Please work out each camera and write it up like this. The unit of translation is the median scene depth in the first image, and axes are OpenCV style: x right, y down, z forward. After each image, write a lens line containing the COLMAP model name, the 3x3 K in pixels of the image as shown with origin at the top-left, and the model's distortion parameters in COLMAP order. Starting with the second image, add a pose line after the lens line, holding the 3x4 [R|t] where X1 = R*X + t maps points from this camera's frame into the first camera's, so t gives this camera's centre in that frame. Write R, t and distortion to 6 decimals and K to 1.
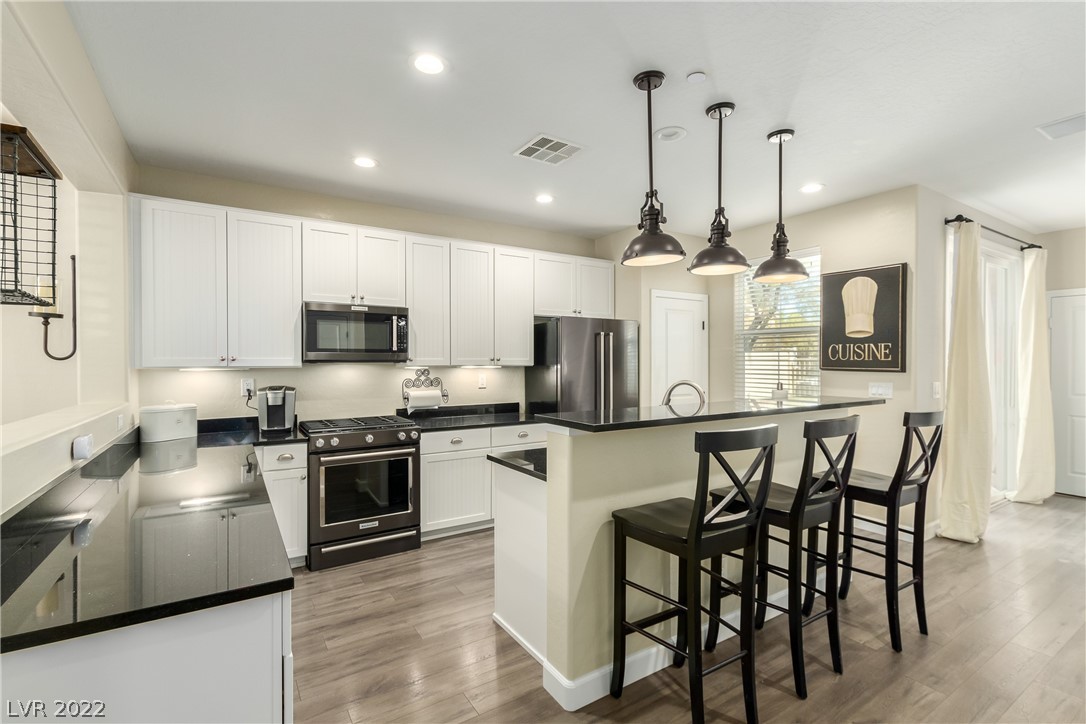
lens RADIAL K [[501.1, 0, 539.8], [0, 501.1, 372.1], [0, 0, 1]] dist [0.004253, -0.002154]
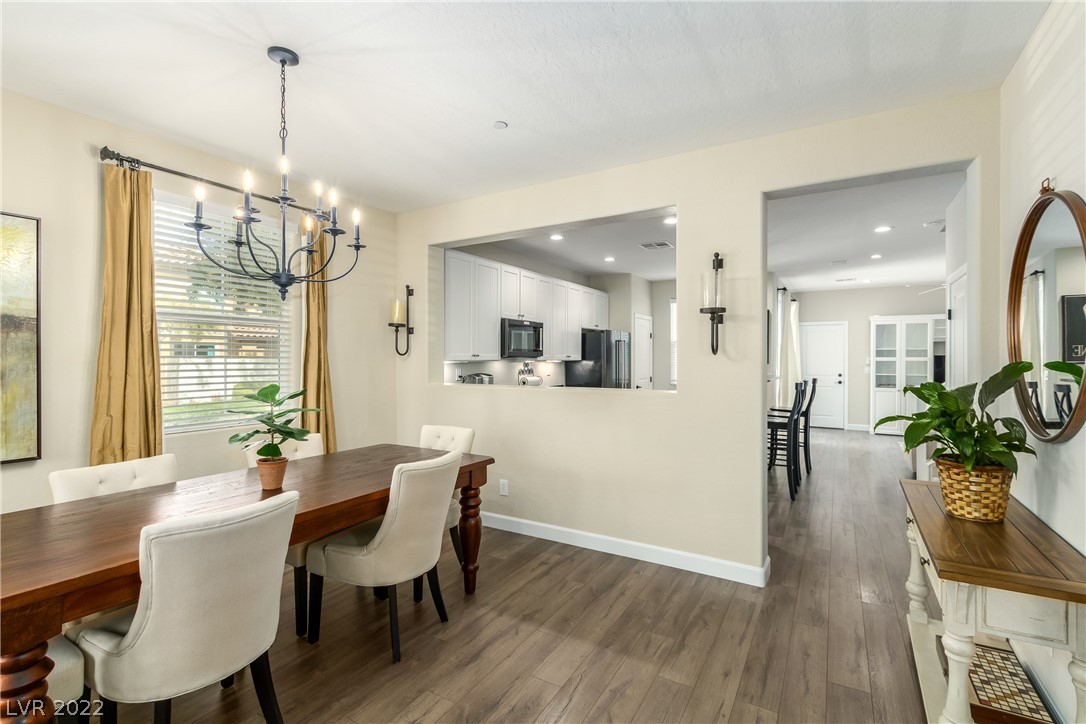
lens RADIAL K [[501.1, 0, 550.9], [0, 501.1, 356.1], [0, 0, 1]] dist [0.004253, -0.002154]
pose [[0.889170, 0.005915, 0.457539, -0.901370], [0.003527, 0.999798, -0.019779, 0.004986], [-0.457564, 0.019201, 0.888969, -0.362823]]
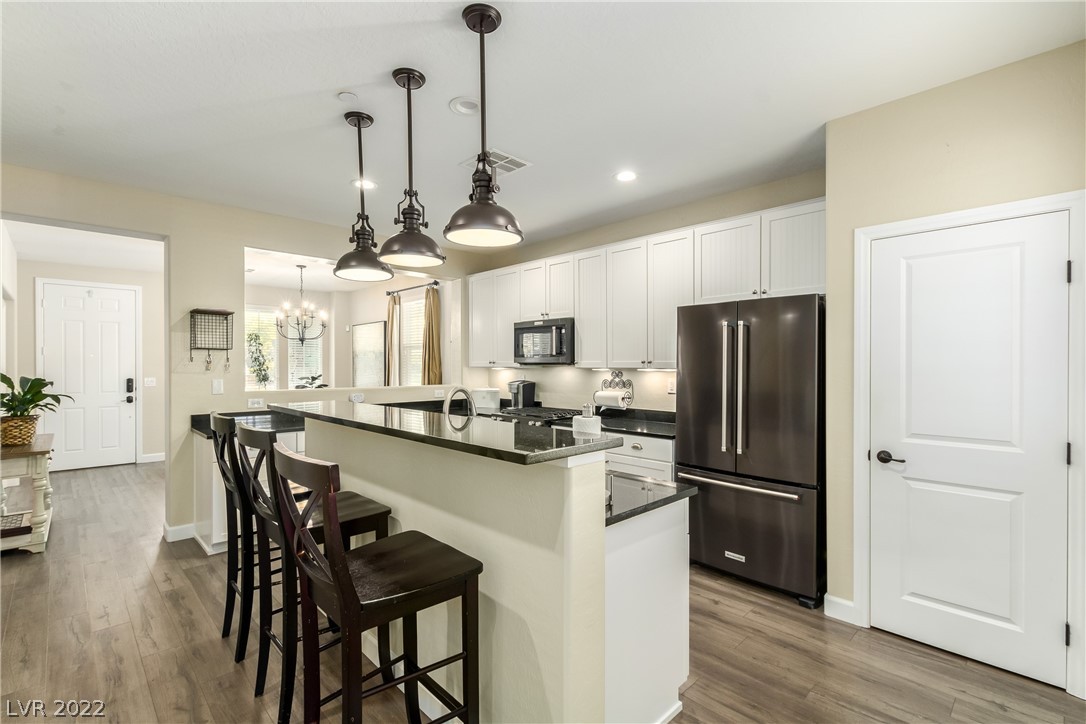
lens RADIAL K [[501.1, 0, 550.9], [0, 501.1, 368.8], [0, 0, 1]] dist [0.004253, -0.002154]
pose [[0.192933, 0.011638, -0.981143, 0.835263], [-0.021516, 0.999739, 0.007628, -0.017012], [0.980976, 0.019638, 0.193133, 0.706996]]
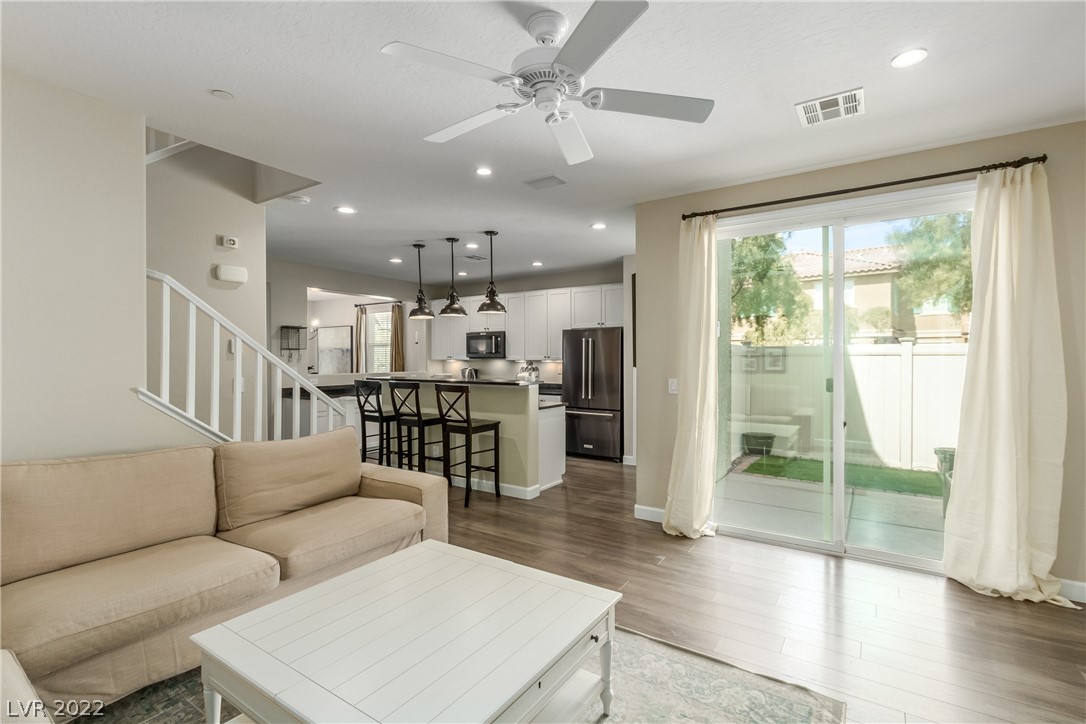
lens RADIAL K [[501.1, 0, 558.7], [0, 501.1, 358.3], [0, 0, 1]] dist [0.004253, -0.002154]
pose [[0.410374, 0.003356, -0.911911, 1.601476], [-0.019557, 0.999796, -0.005121, -0.013156], [0.911708, 0.019936, 0.410356, 0.365707]]
